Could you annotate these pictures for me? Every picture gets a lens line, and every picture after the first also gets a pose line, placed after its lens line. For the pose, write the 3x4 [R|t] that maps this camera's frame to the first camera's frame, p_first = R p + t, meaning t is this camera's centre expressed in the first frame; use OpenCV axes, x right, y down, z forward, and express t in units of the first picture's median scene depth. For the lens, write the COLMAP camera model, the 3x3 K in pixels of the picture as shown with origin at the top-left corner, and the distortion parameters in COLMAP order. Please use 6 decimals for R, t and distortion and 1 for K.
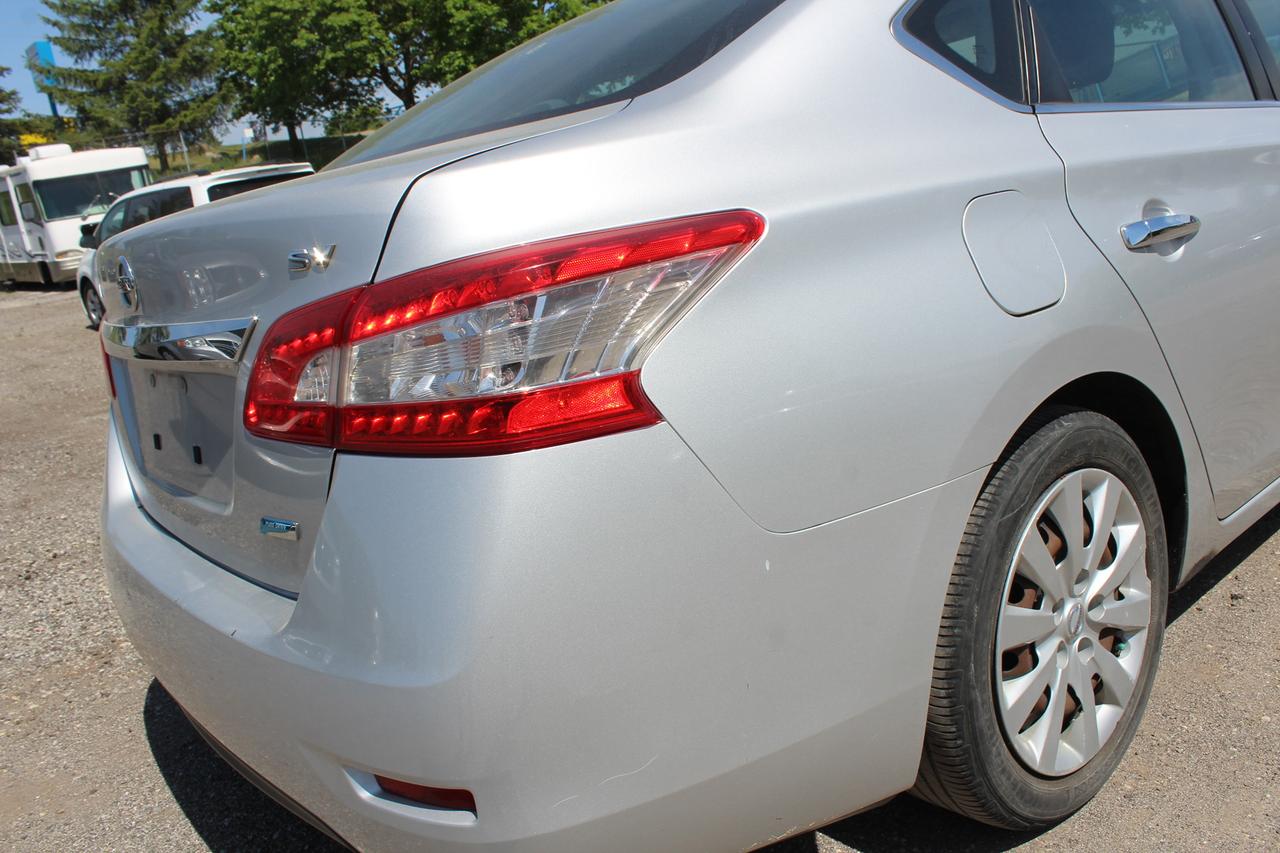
lens RADIAL K [[1009.1, 0, 639.5], [0, 1009.1, 446.6], [0, 0, 1]] dist [-0.162456, 0.123297]
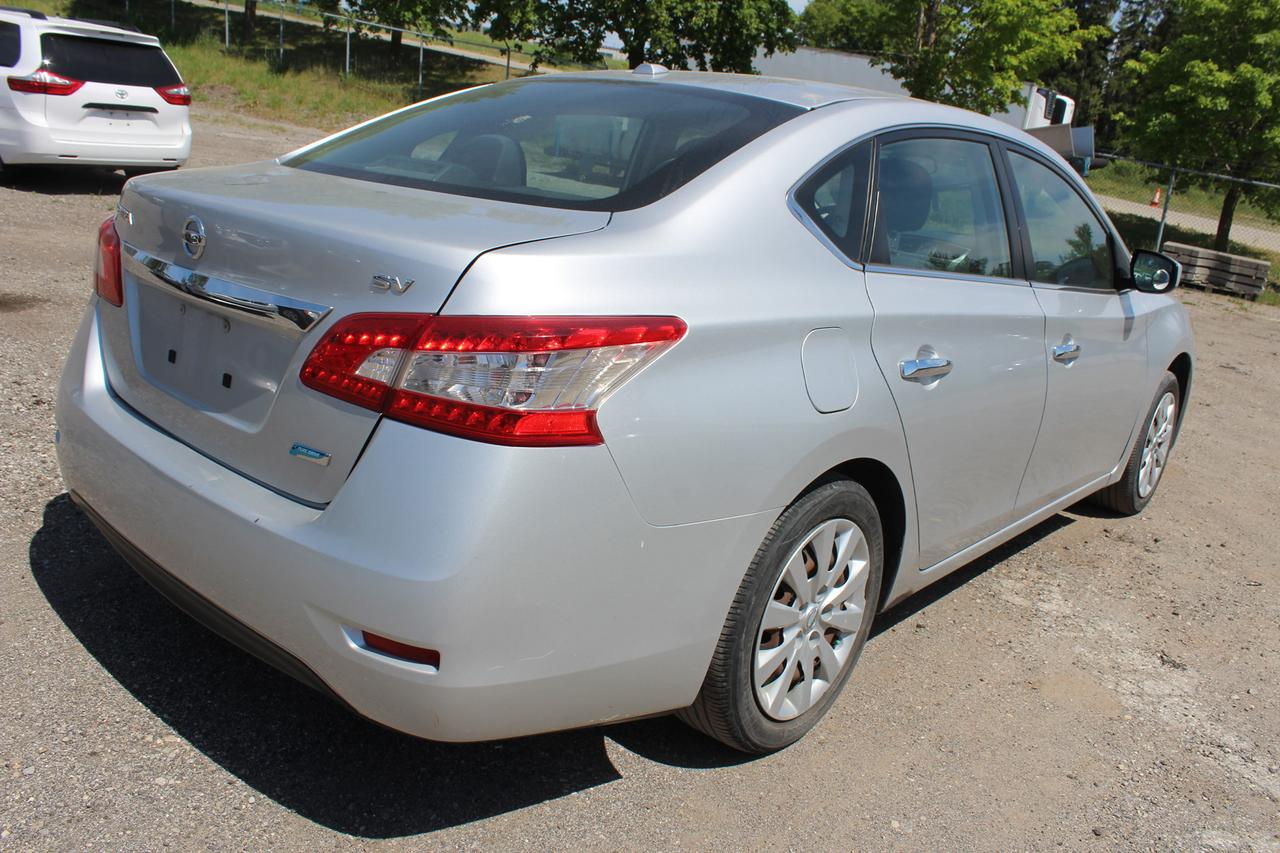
lens RADIAL K [[1009.1, 0, 639.5], [0, 1009.1, 446.6], [0, 0, 1]] dist [-0.162456, 0.123297]
pose [[0.950303, 0.205794, 0.233610, -0.209347], [-0.214805, 0.976563, 0.013520, -0.040171], [-0.225353, -0.063028, 0.972236, -0.392639]]
